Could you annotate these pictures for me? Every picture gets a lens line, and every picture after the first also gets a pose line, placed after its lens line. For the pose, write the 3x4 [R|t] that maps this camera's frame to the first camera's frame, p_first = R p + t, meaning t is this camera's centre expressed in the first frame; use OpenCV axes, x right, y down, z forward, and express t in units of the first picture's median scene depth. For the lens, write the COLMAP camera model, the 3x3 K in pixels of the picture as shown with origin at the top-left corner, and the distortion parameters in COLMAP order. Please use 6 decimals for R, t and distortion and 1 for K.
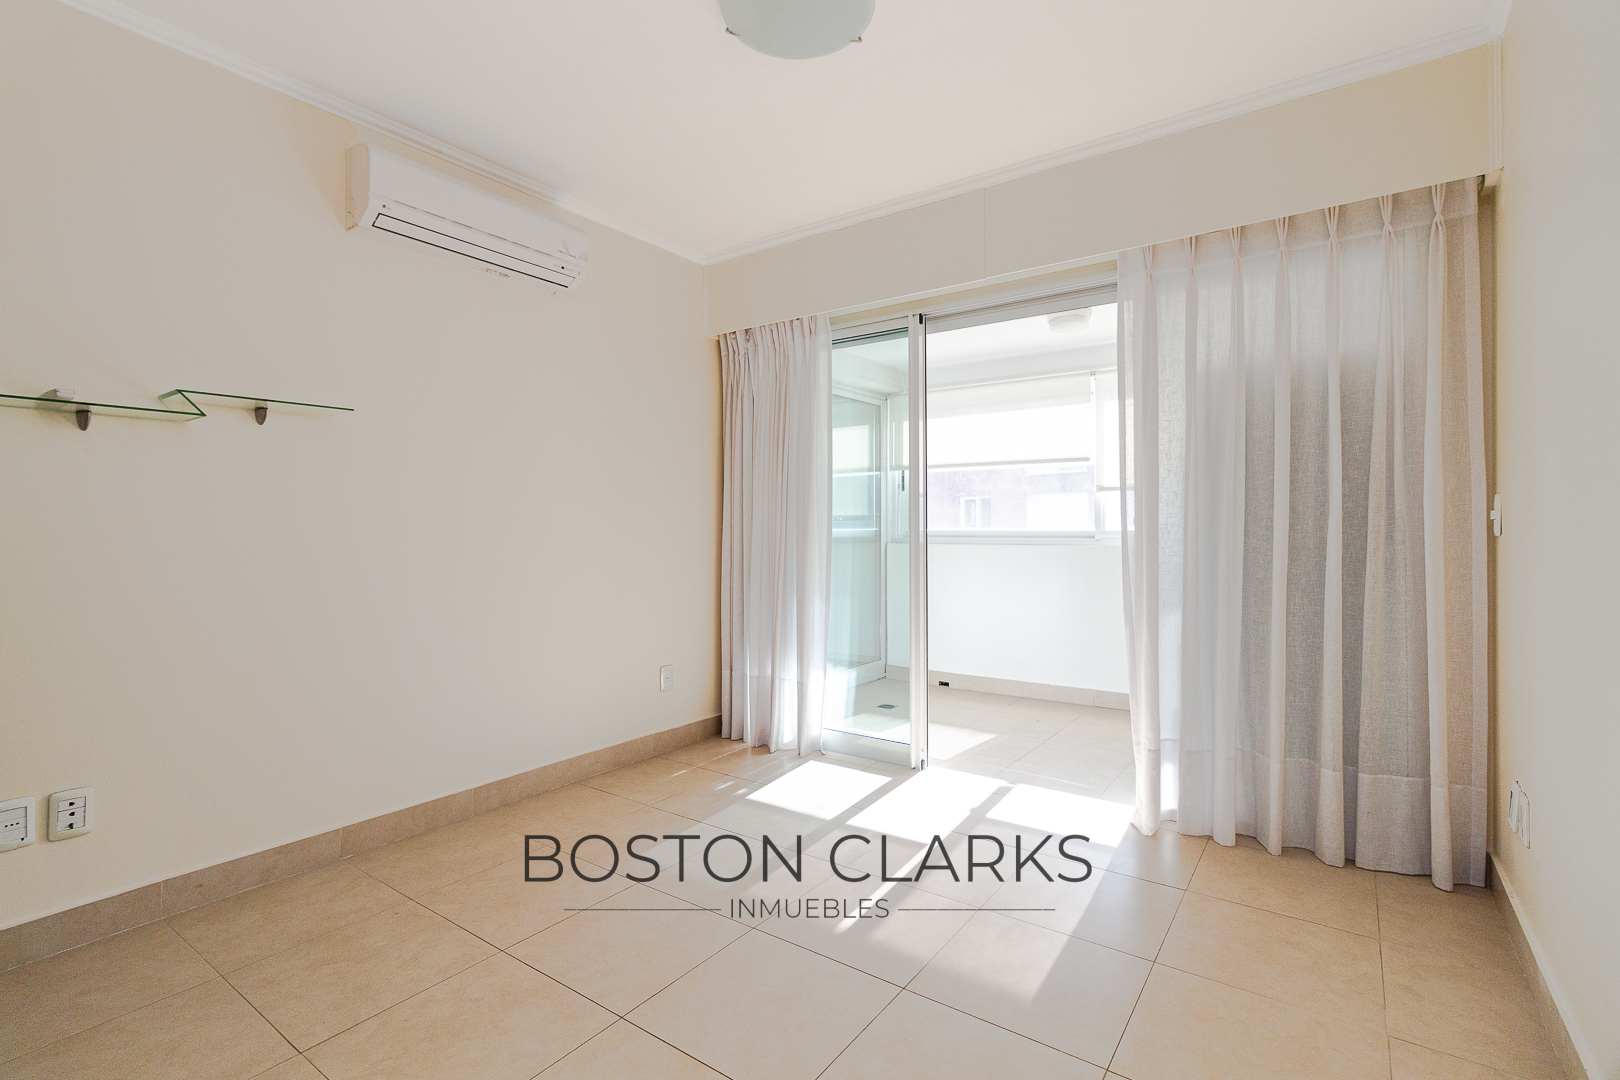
lens RADIAL K [[745.4, 0, 804.6], [0, 745.4, 528.5], [0, 0, 1]] dist [0.002782, -0.000511]
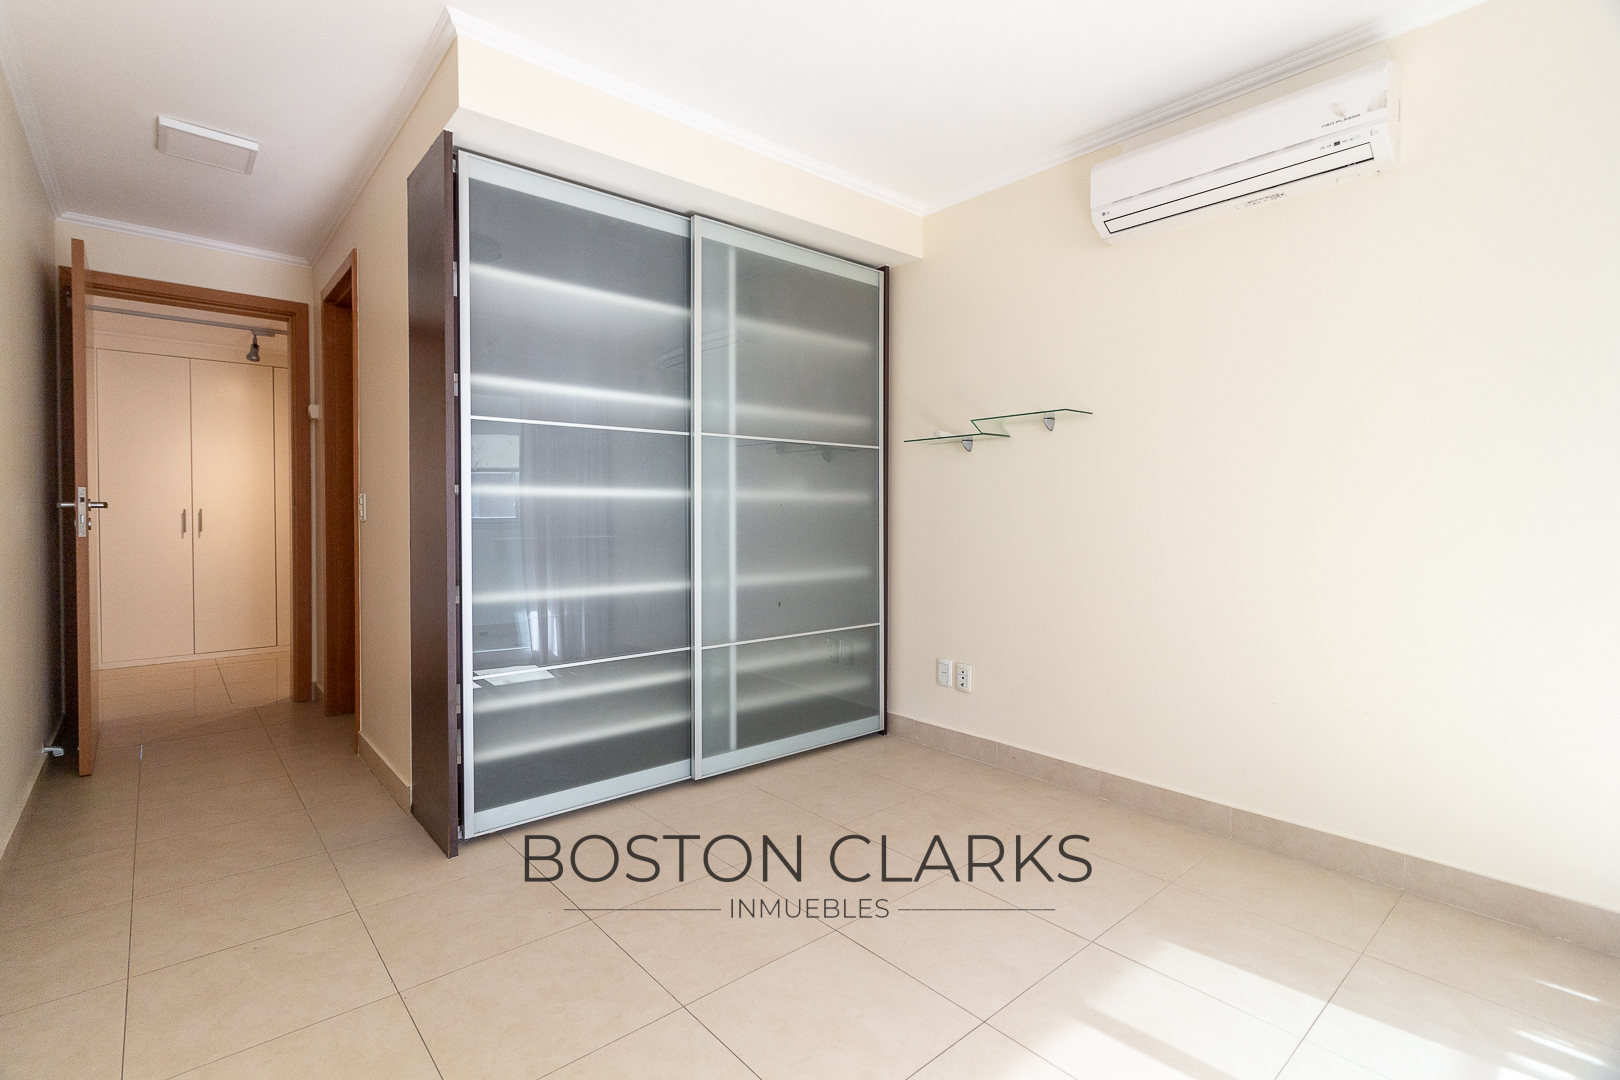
lens RADIAL K [[745.4, 0, 806.0], [0, 745.4, 536.0], [0, 0, 1]] dist [0.002782, -0.000511]
pose [[-0.243187, 0.023454, -0.969696, 0.667722], [-0.004716, 0.999667, 0.025361, 0.011614], [0.969968, 0.010741, -0.242995, 0.928446]]
